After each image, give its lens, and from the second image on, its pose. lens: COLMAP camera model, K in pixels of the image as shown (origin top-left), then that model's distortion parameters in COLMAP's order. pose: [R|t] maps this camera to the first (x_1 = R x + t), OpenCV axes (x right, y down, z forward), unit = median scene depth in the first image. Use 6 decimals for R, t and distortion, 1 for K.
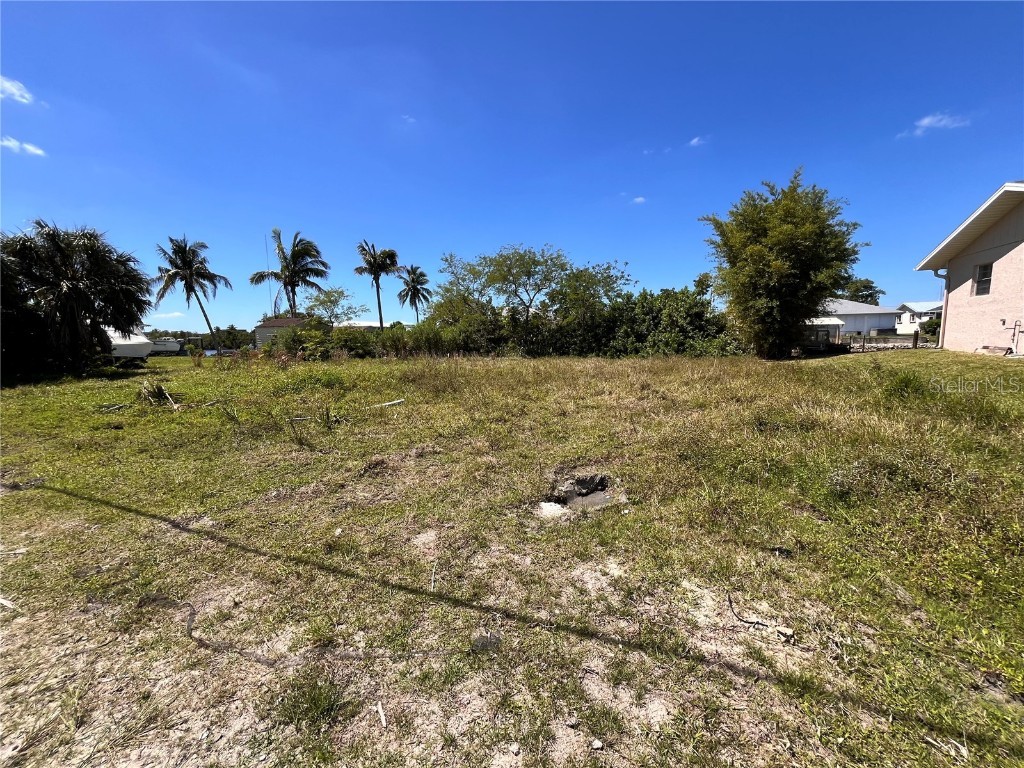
lens RADIAL K [[413.1, 0, 512.0], [0, 413.1, 384.0], [0, 0, 1]] dist [-0.000416, 0.000020]
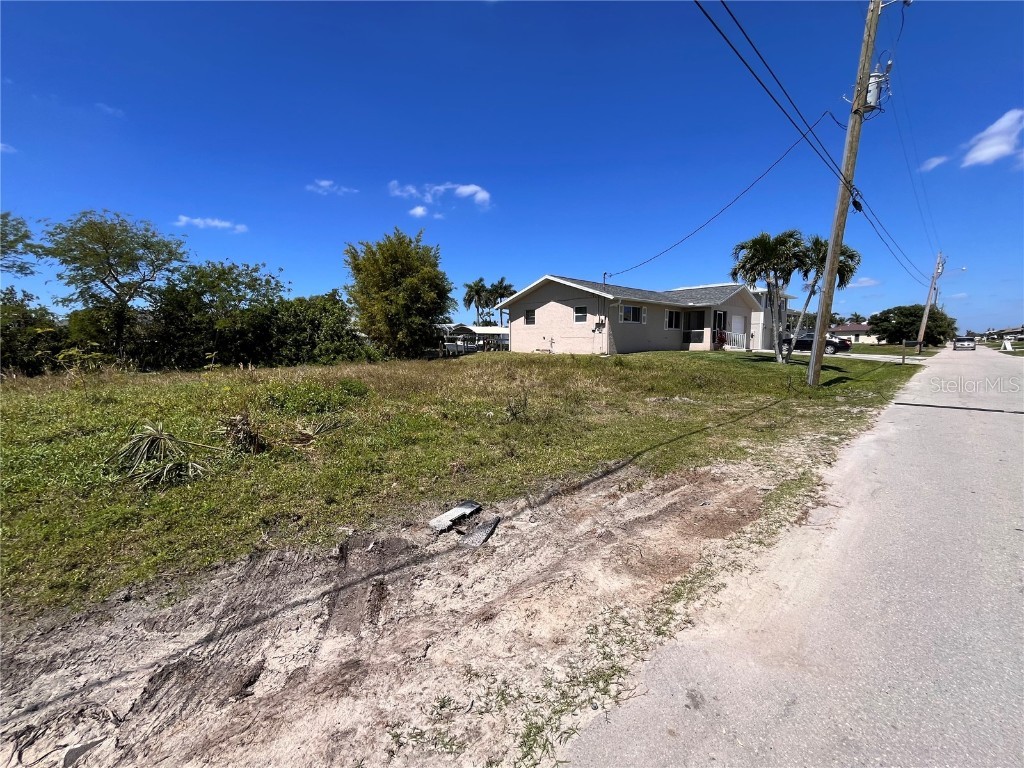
lens RADIAL K [[413.1, 0, 512.0], [0, 413.1, 384.0], [0, 0, 1]] dist [-0.000416, 0.000020]
pose [[0.388814, -0.080390, 0.917803, -3.099911], [0.108582, 0.993242, 0.040999, -0.065508], [-0.914896, 0.083716, 0.394915, 1.152811]]
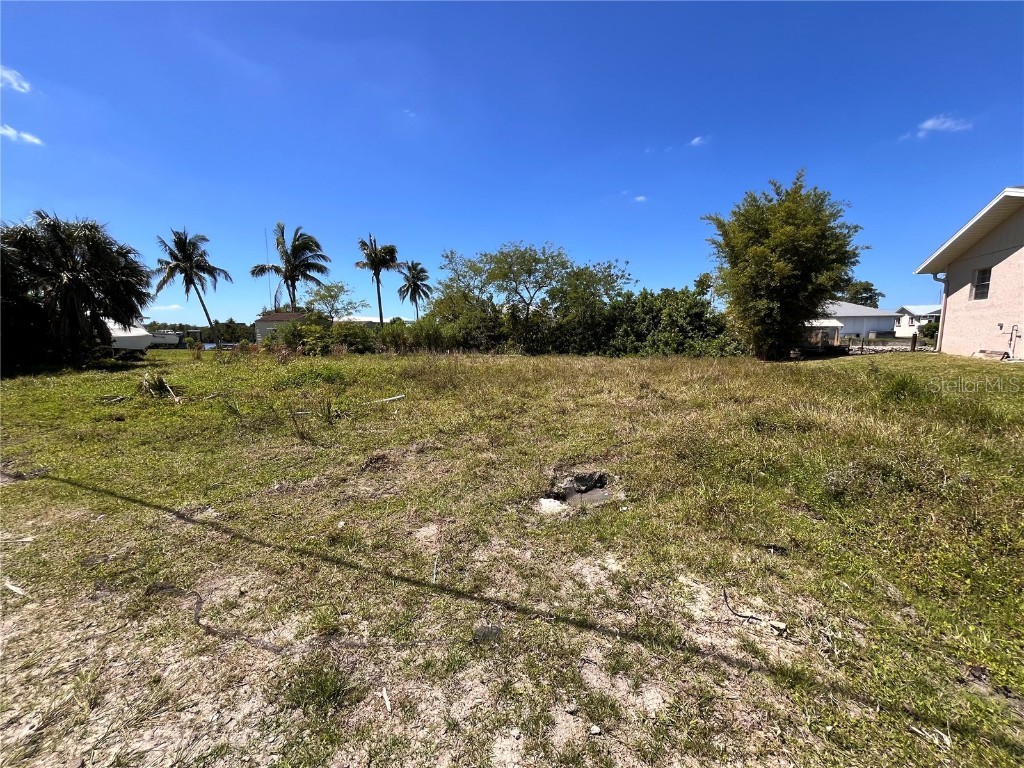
lens RADIAL K [[413.1, 0, 512.0], [0, 413.1, 384.0], [0, 0, 1]] dist [-0.000416, 0.000020]
pose [[0.999901, 0.013771, 0.002798, -0.008949], [-0.013788, 0.999885, 0.006254, 0.000074], [-0.002711, -0.006292, 0.999977, -0.016081]]
